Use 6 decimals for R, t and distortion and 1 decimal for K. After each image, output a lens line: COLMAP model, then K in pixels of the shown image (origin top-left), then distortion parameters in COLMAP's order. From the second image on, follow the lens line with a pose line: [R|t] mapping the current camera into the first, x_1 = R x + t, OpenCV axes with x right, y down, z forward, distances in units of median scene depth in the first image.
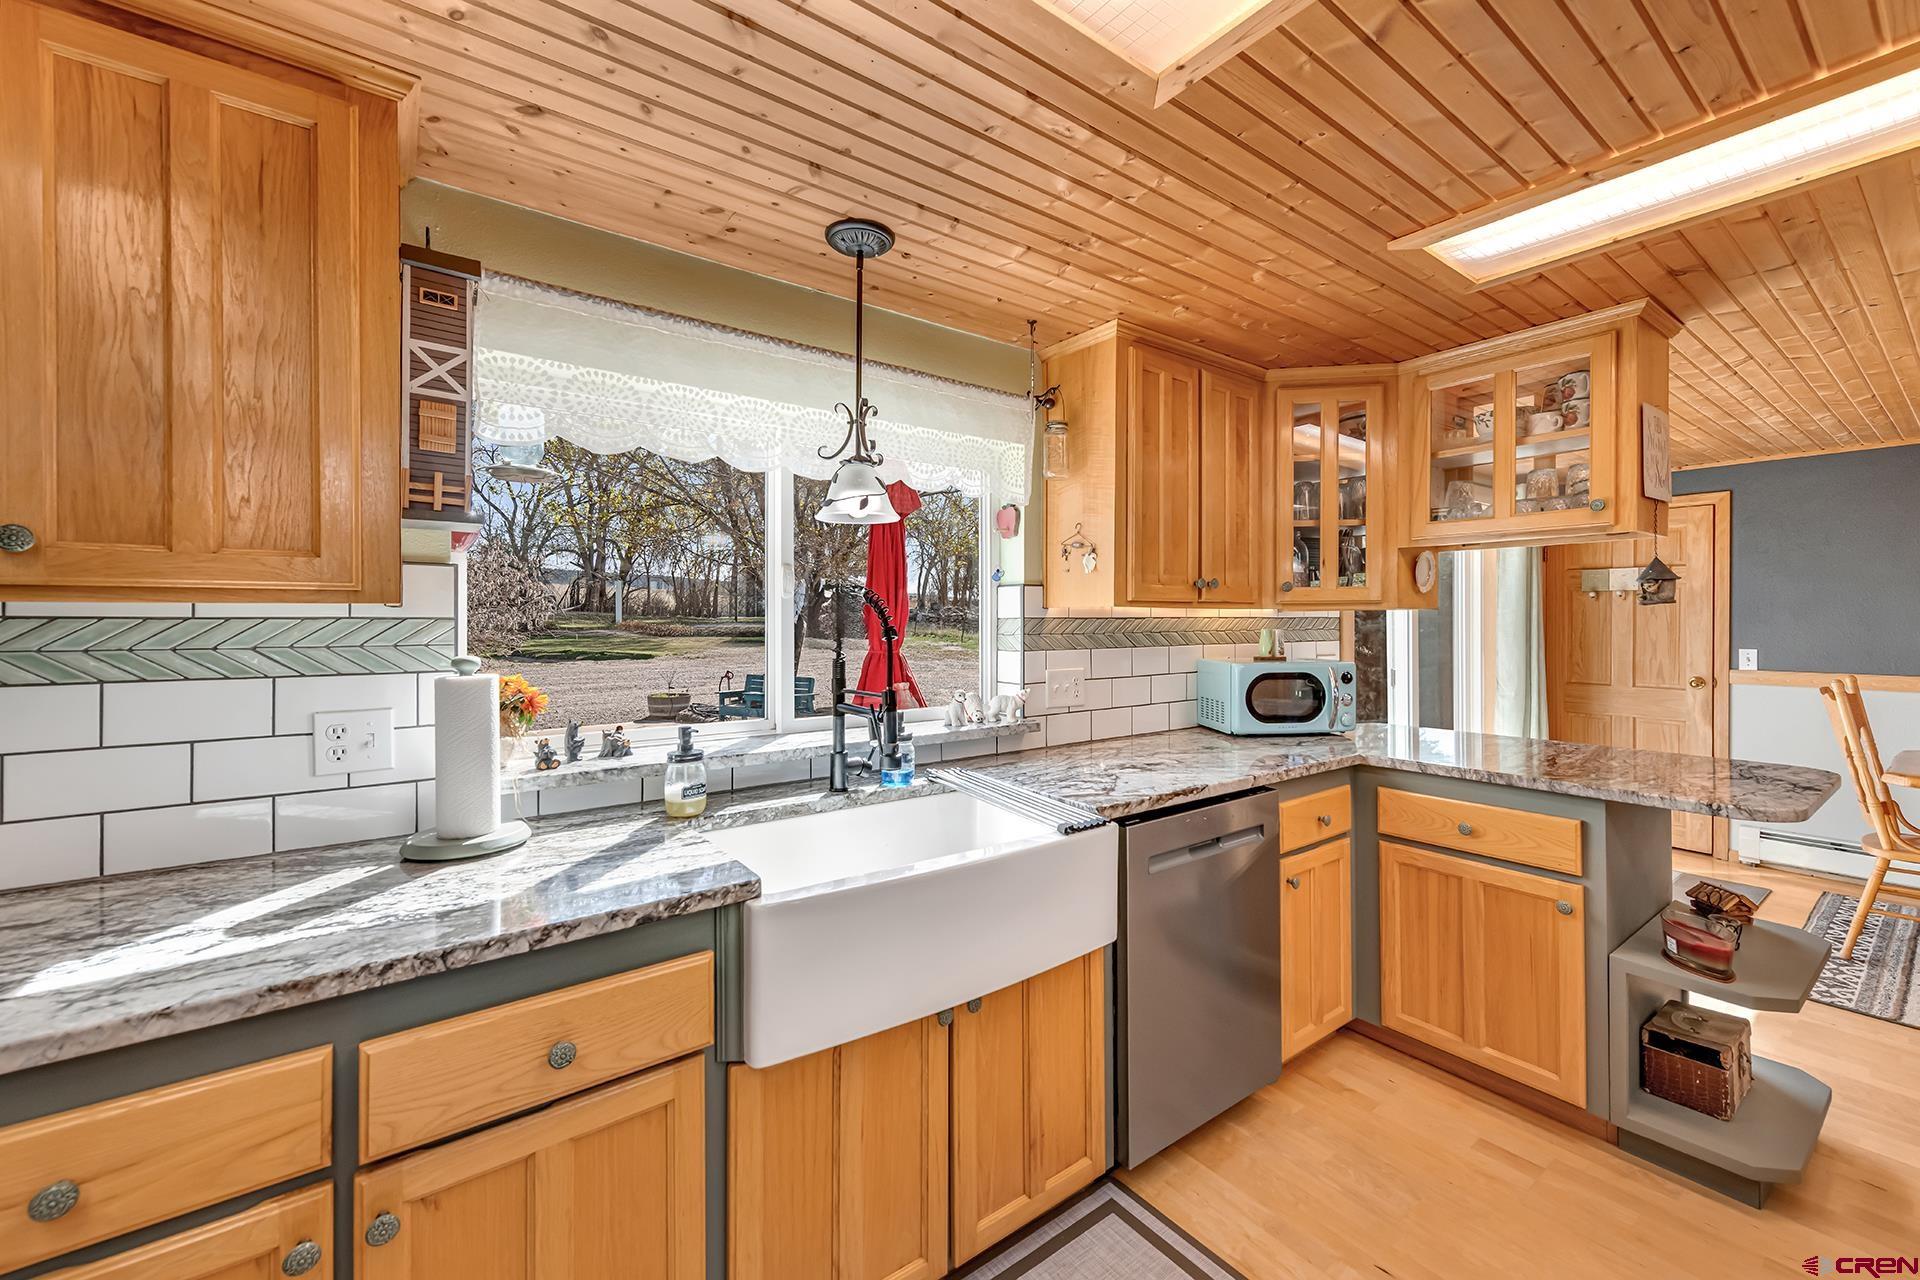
lens RADIAL K [[786.1, 0, 962.1], [0, 786.1, 638.6], [0, 0, 1]] dist [0.011820, -0.000327]
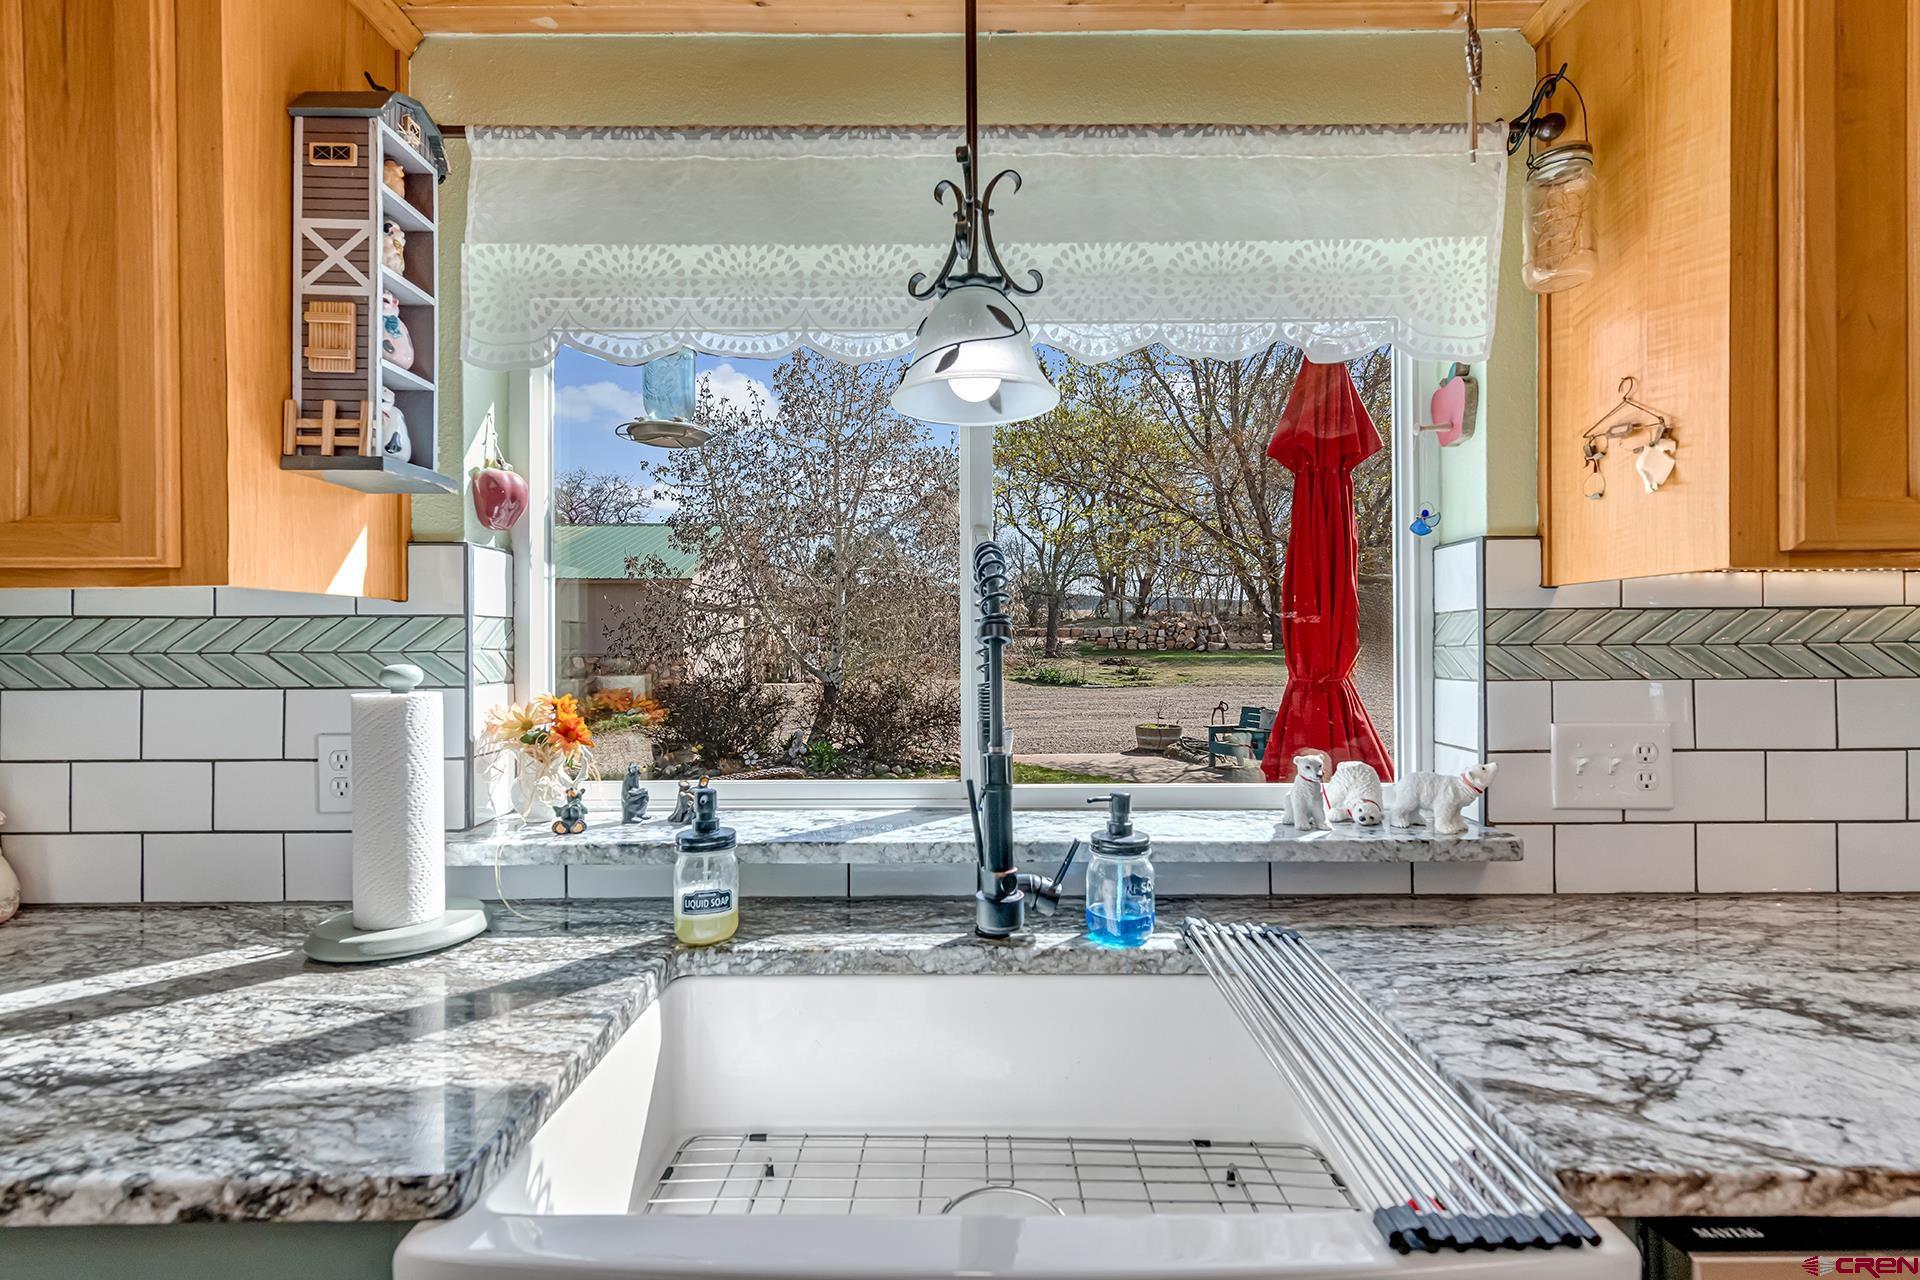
lens RADIAL K [[854.7, 0, 956.2], [0, 854.7, 651.3], [0, 0, 1]] dist [0.008556, -0.002666]
pose [[0.799680, 0.000073, -0.600426, 0.179589], [-0.010388, 0.999852, -0.013715, 0.011951], [0.600336, 0.017205, 0.799563, 0.553059]]
